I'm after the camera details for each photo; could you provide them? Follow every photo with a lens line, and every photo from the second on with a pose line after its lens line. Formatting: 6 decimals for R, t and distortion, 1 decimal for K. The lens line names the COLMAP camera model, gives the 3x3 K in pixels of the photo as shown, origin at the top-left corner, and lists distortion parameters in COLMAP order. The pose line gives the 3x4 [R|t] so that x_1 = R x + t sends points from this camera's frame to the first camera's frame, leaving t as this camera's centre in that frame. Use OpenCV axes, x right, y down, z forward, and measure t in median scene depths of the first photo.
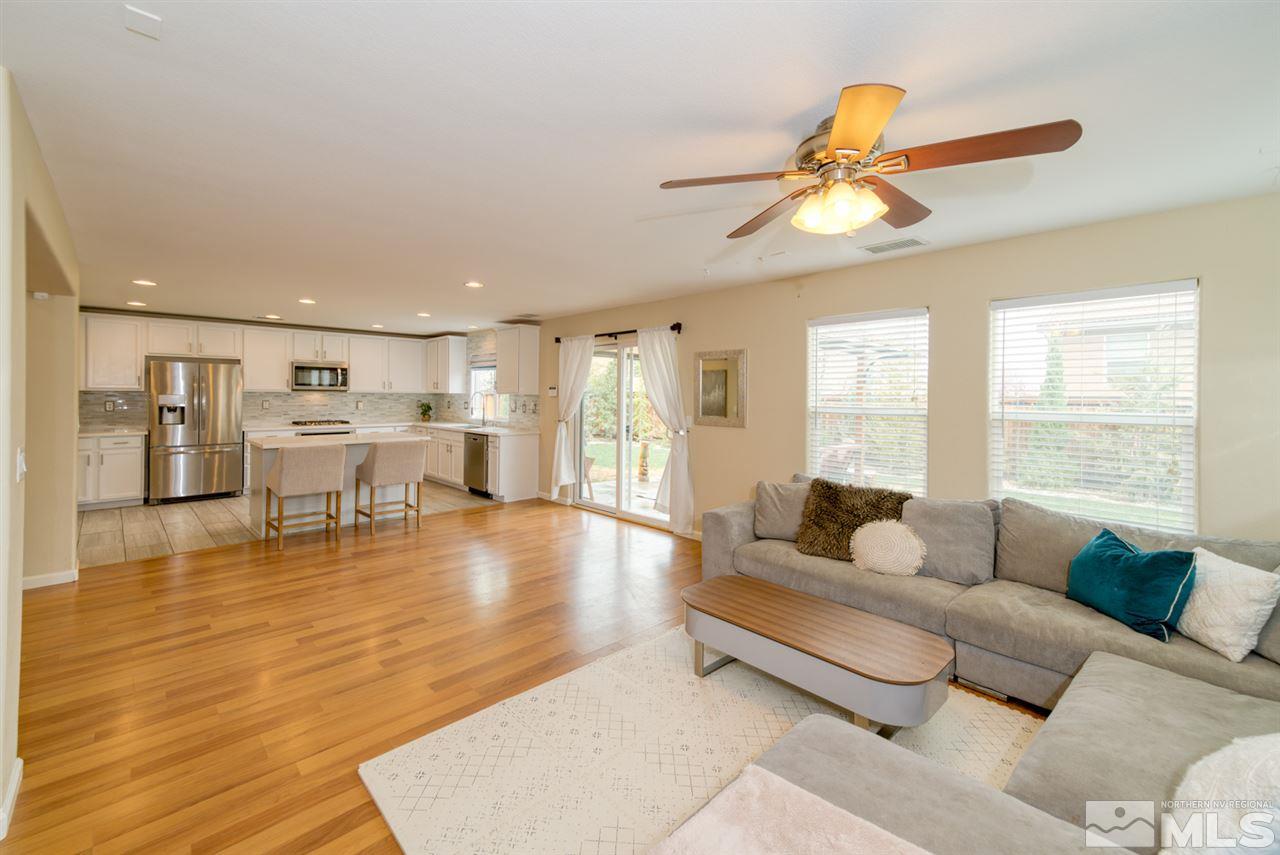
lens RADIAL K [[541.8, 0, 639.3], [0, 541.8, 397.1], [0, 0, 1]] dist [0.034622, 0.000172]
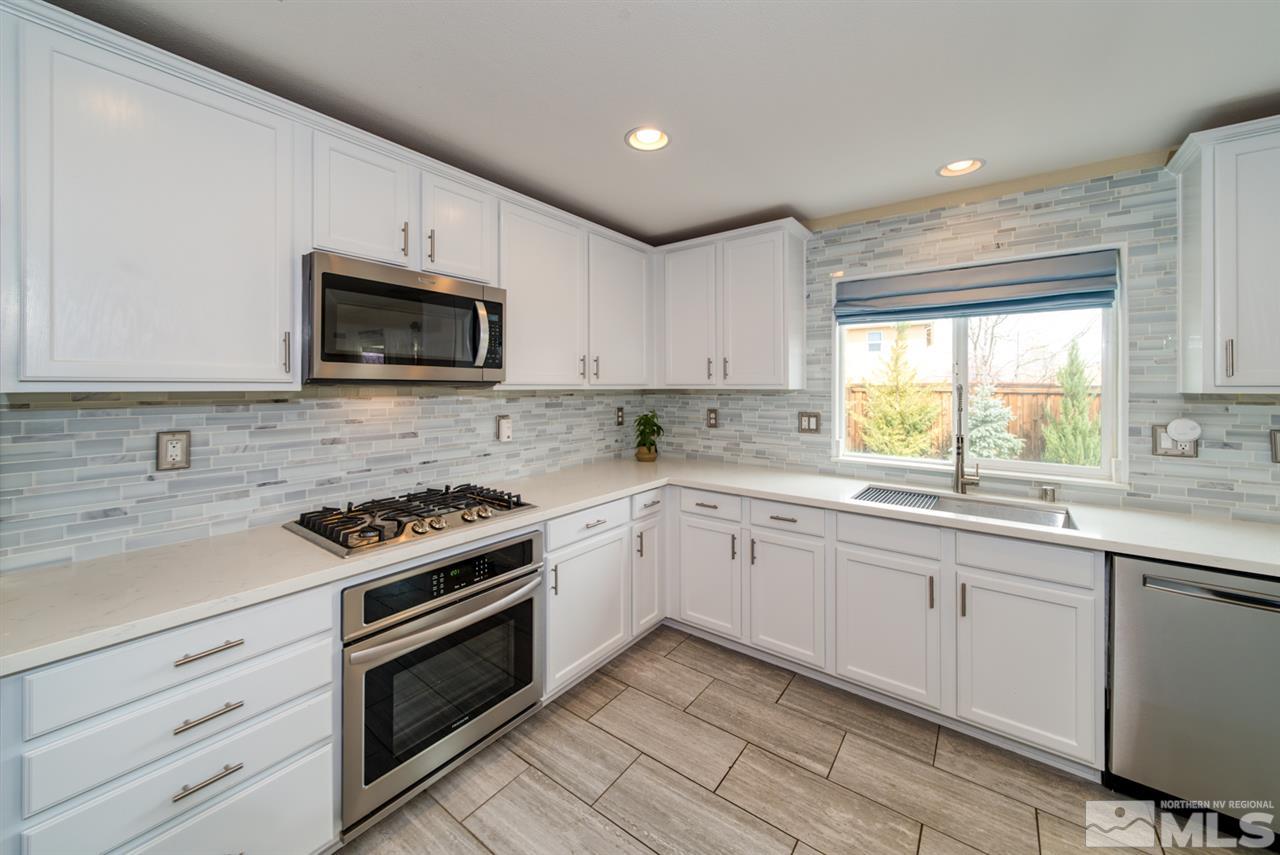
lens RADIAL K [[473.6, 0, 646.9], [0, 473.6, 386.1], [0, 0, 1]] dist [0.001006, 0.000034]
pose [[0.984029, -0.007764, 0.177838, -0.567618], [0.007998, 0.999968, -0.000599, -0.011003], [-0.177828, 0.002012, 0.984060, 0.843222]]
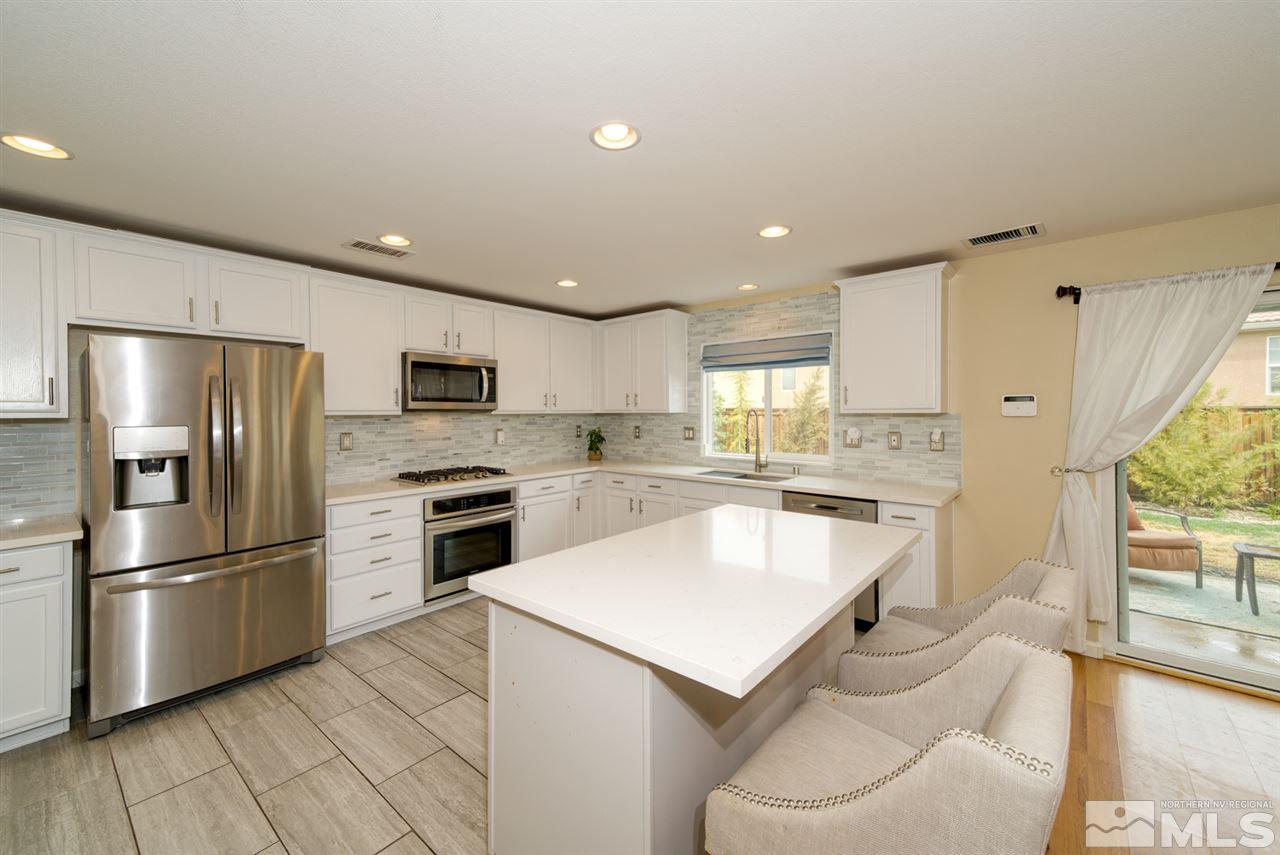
lens RADIAL K [[511.8, 0, 641.8], [0, 511.8, 414.8], [0, 0, 1]] dist [0.028284, 0.000094]
pose [[0.993866, -0.014914, 0.109585, -0.505185], [0.014353, 0.999880, 0.005903, -0.009588], [-0.109660, -0.004294, 0.993960, 0.559277]]
